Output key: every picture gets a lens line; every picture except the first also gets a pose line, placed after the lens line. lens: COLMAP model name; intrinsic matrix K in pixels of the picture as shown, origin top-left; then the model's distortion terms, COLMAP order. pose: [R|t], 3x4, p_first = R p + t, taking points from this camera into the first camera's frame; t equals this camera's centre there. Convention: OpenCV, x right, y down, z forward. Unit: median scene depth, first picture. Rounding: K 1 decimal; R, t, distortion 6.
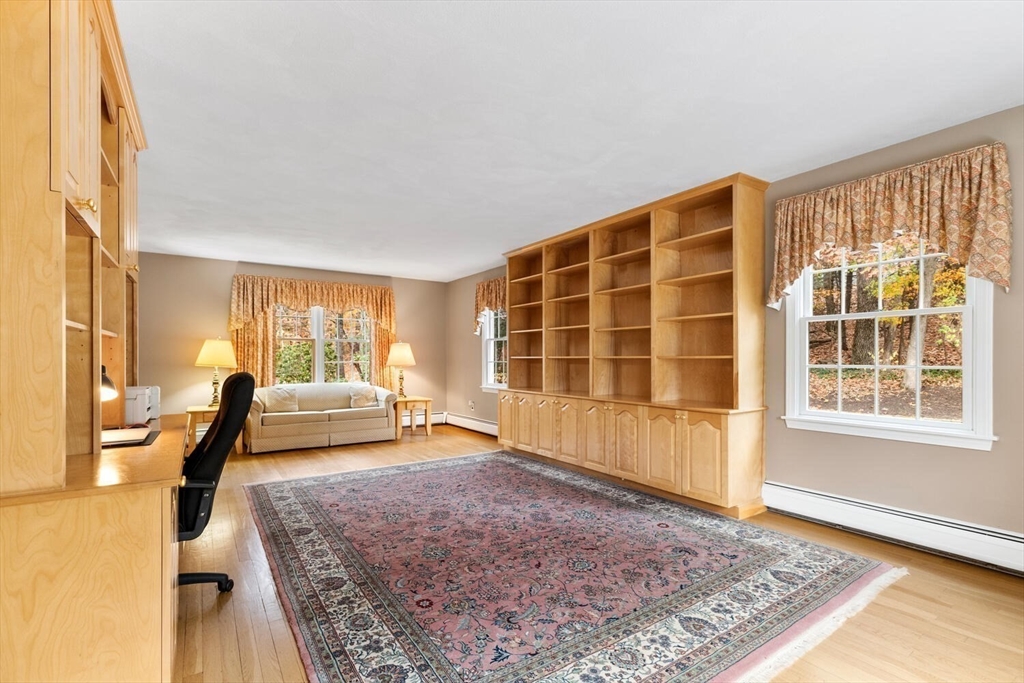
lens RADIAL K [[468.4, 0, 512.1], [0, 468.4, 359.4], [0, 0, 1]] dist [0.003083, 0.000196]
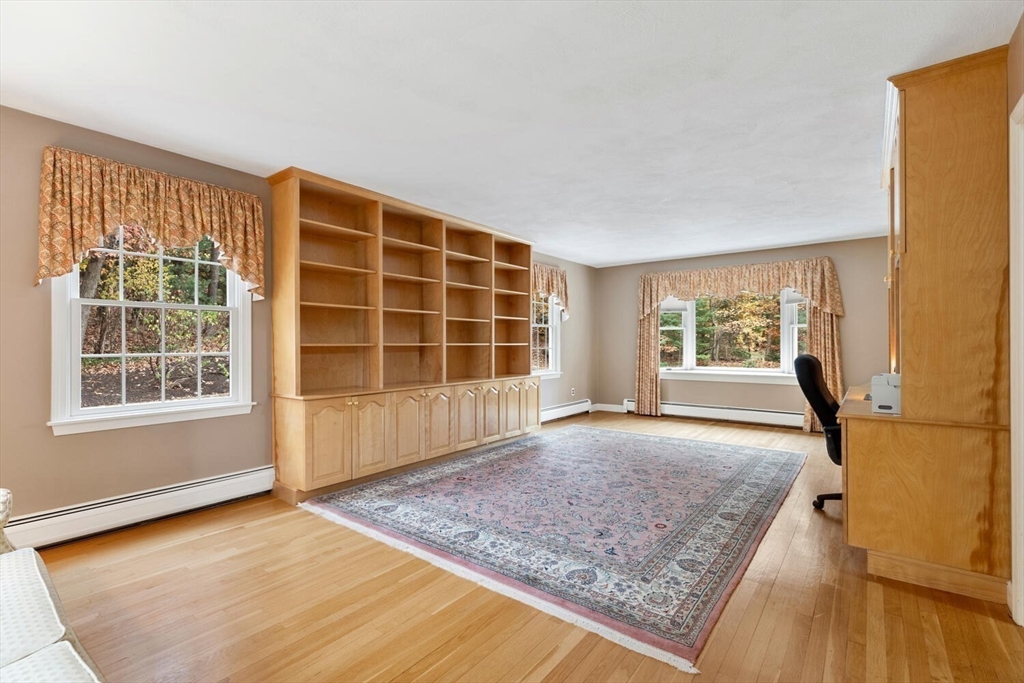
lens RADIAL K [[463.1, 0, 515.7], [0, 463.1, 341.9], [0, 0, 1]] dist [0.001444, -0.000082]
pose [[-0.322260, 0.004357, 0.946641, -1.122134], [0.005579, 0.999981, -0.002703, -0.009130], [-0.946635, 0.004410, -0.322278, 1.579307]]
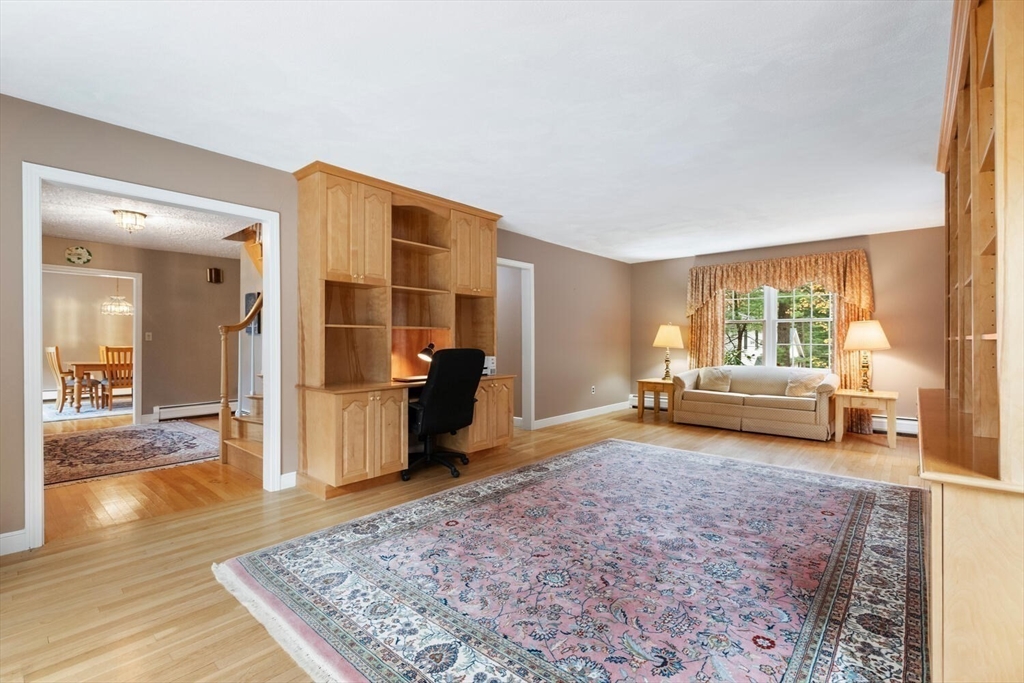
lens RADIAL K [[455.3, 0, 515.1], [0, 455.3, 342.1], [0, 0, 1]] dist [0.001853, -0.000019]
pose [[0.256391, 0.004470, -0.966563, 0.707806], [-0.002682, 0.999989, 0.003913, -0.002209], [0.966569, 0.001589, 0.256400, 0.532929]]
